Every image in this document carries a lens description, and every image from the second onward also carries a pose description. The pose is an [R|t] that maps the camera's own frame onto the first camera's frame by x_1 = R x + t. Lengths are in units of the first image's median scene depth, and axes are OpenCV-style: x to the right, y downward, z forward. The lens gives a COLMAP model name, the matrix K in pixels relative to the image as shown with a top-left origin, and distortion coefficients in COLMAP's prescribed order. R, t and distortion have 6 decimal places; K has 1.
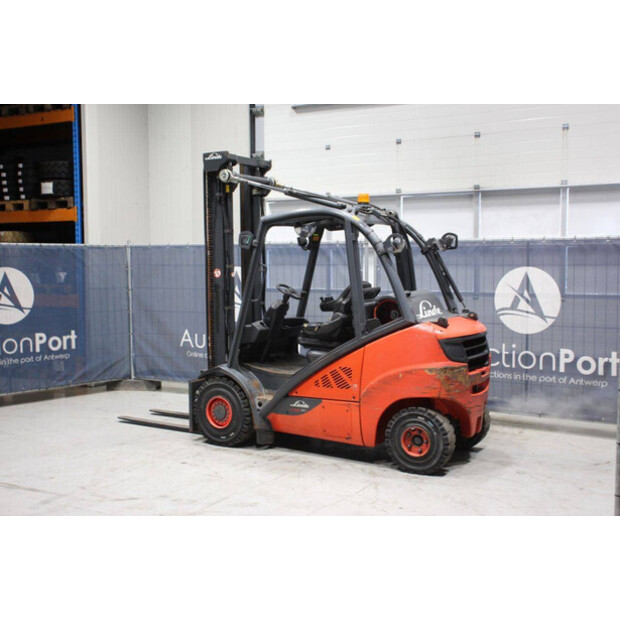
lens RADIAL K [[766.2, 0, 312.5], [0, 766.2, 305.9], [0, 0, 1]] dist [0.003209, 0.000000]
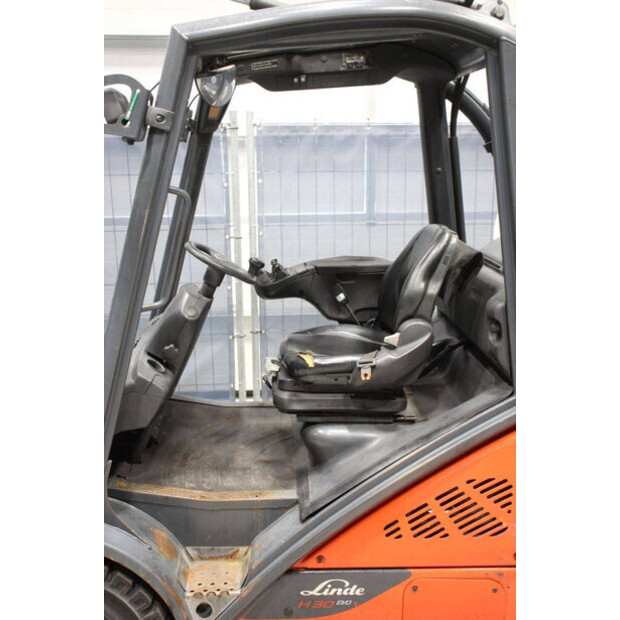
lens RADIAL K [[706.5, 0, 311.0], [0, 706.5, 311.0], [0, 0, 1]] dist [0.004885, 0.000000]
pose [[0.830974, -0.130088, 0.540887, -0.186399], [0.041719, 0.984109, 0.172594, -0.055057], [-0.554744, -0.120856, 0.823196, 0.755826]]
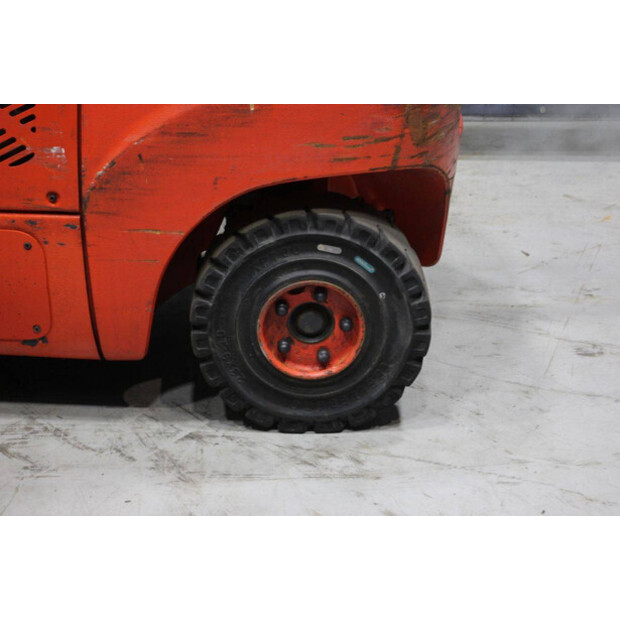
lens RADIAL K [[1461.5, 0, 314.7], [0, 1461.5, 311.6], [0, 0, 1]] dist [0.337151, 0.000000]
pose [[0.873515, -0.184451, 0.450500, -0.097031], [0.023962, 0.940605, 0.338656, -0.010846], [-0.486208, -0.285026, 0.826052, 0.509523]]
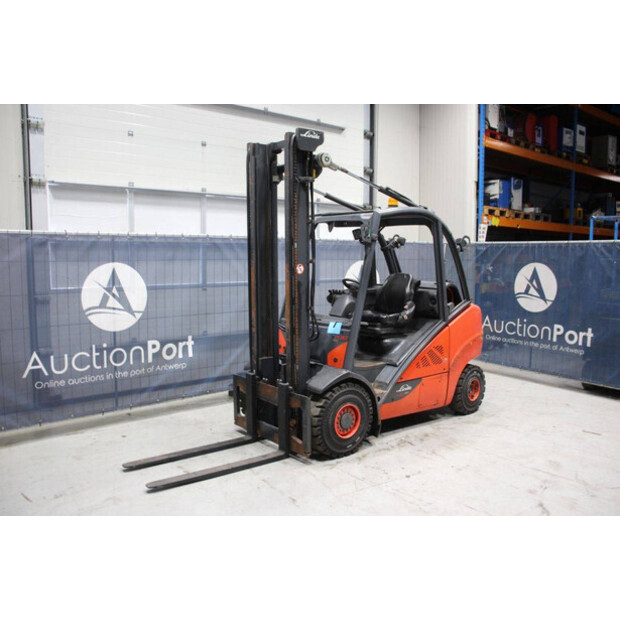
lens RADIAL K [[541.4, 0, 313.3], [0, 541.4, 301.4], [0, 0, 1]] dist [-0.133786, 0.097092]
pose [[0.339429, -0.077719, 0.937415, -0.770540], [0.049525, 0.996675, 0.064699, -0.050694], [-0.939327, 0.024465, 0.342149, 0.861545]]
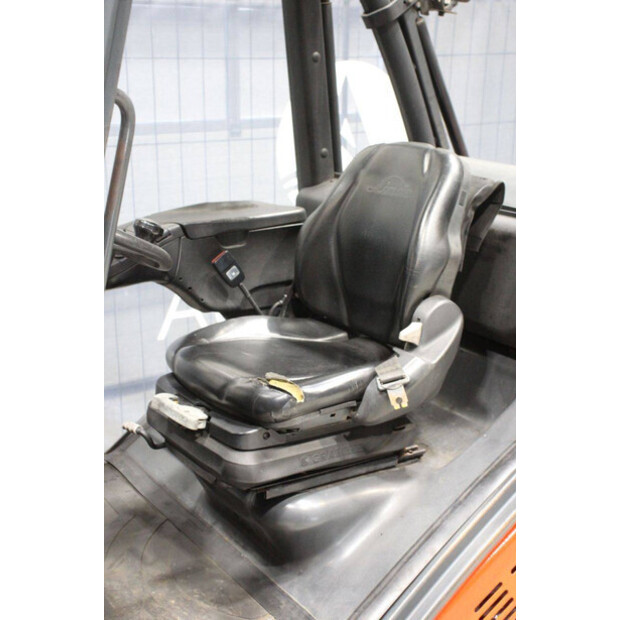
lens RADIAL K [[941.3, 0, 293.7], [0, 941.3, 306.2], [0, 0, 1]] dist [0.150262, 0.000000]
pose [[0.433045, -0.249482, 0.866159, -0.225959], [0.052623, 0.966292, 0.252014, -0.061544], [-0.899835, -0.063553, 0.431576, 0.919227]]
